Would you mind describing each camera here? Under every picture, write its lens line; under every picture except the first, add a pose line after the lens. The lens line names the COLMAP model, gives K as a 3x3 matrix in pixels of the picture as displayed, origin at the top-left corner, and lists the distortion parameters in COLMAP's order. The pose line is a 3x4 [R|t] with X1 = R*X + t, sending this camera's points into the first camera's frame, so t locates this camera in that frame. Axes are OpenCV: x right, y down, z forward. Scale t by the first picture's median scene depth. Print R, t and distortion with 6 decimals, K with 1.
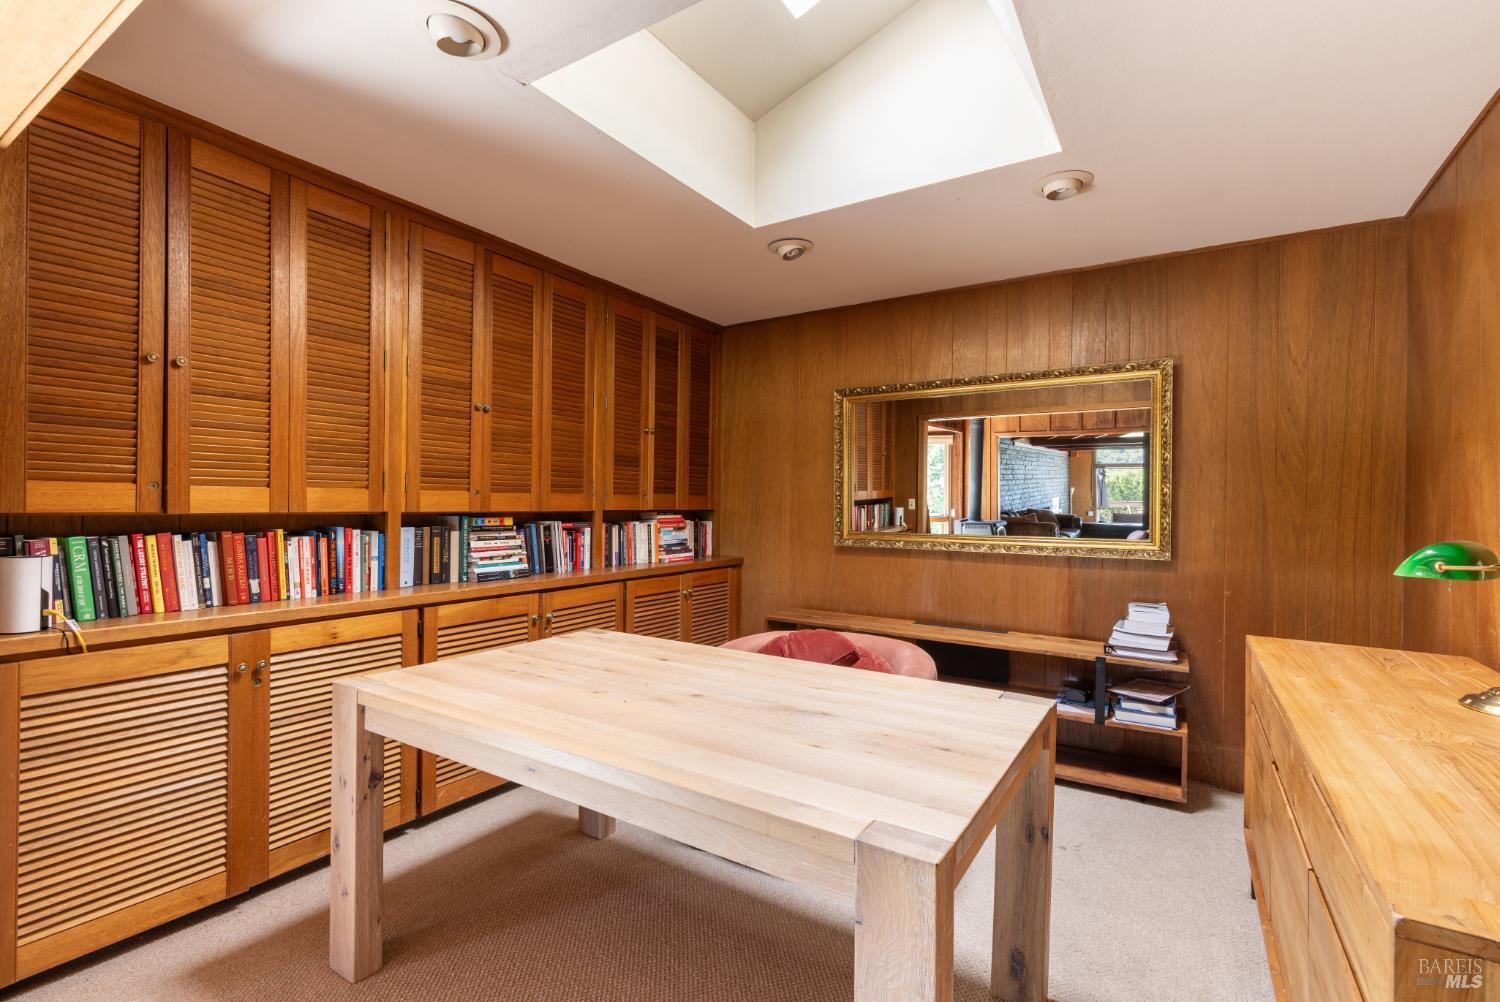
lens RADIAL K [[678.1, 0, 762.2], [0, 678.1, 506.2], [0, 0, 1]] dist [0.008718, -0.001367]
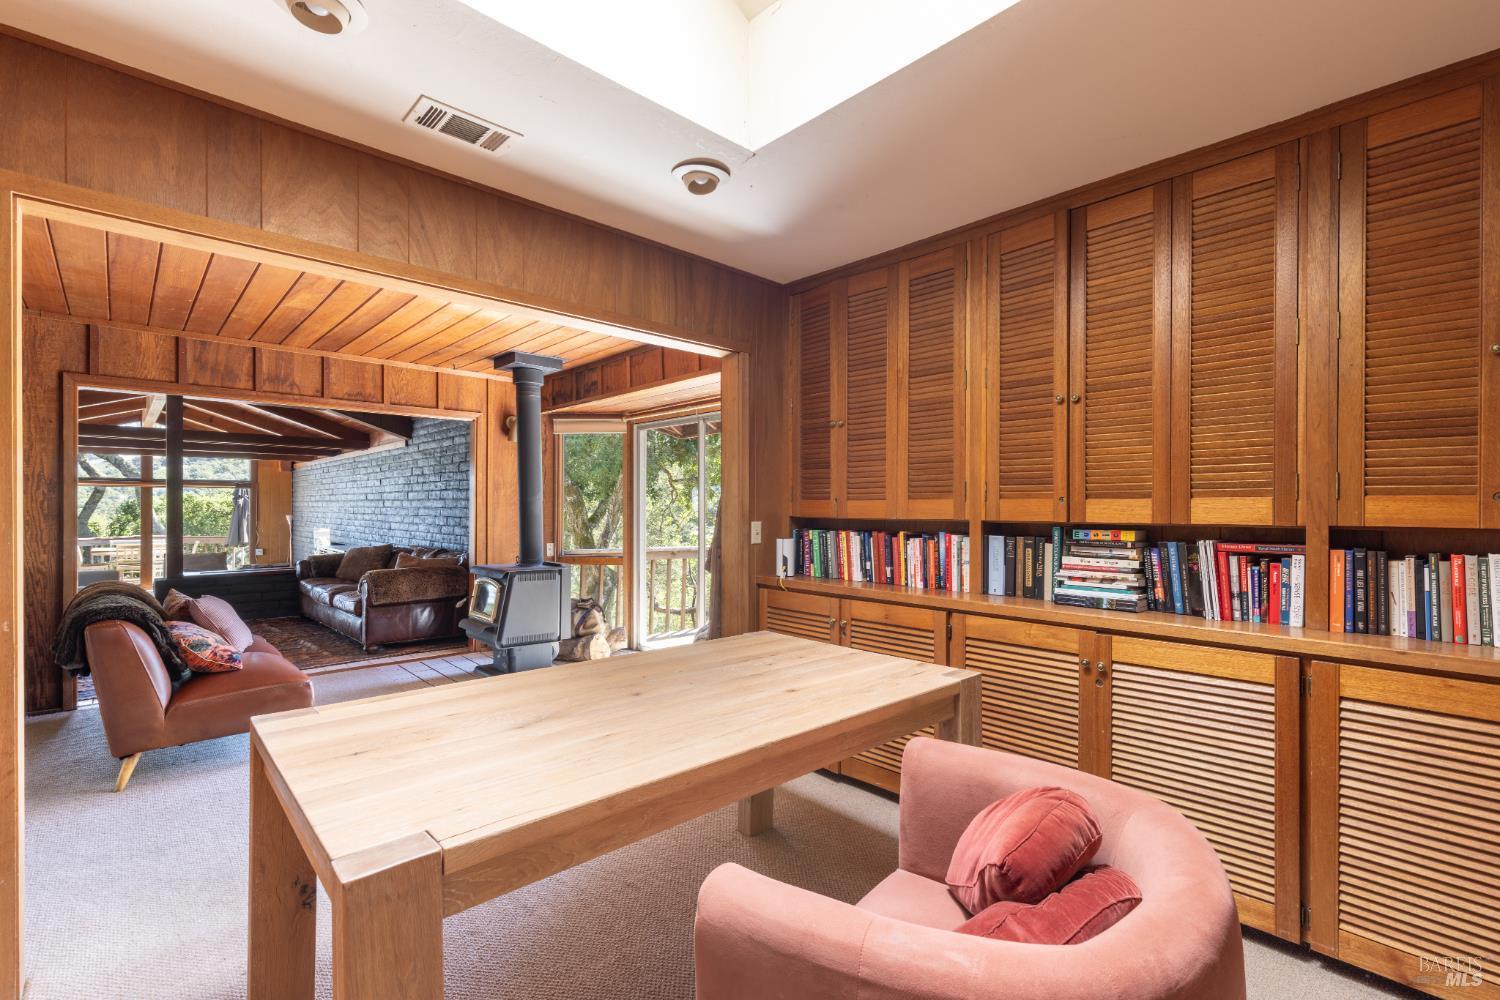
lens RADIAL K [[678.1, 0, 755.3], [0, 678.1, 506.7], [0, 0, 1]] dist [0.008718, -0.001367]
pose [[-0.254401, -0.015184, -0.966980, 0.604056], [-0.013058, 0.999840, -0.012265, 0.005242], [0.967011, 0.009507, -0.254558, 1.012153]]
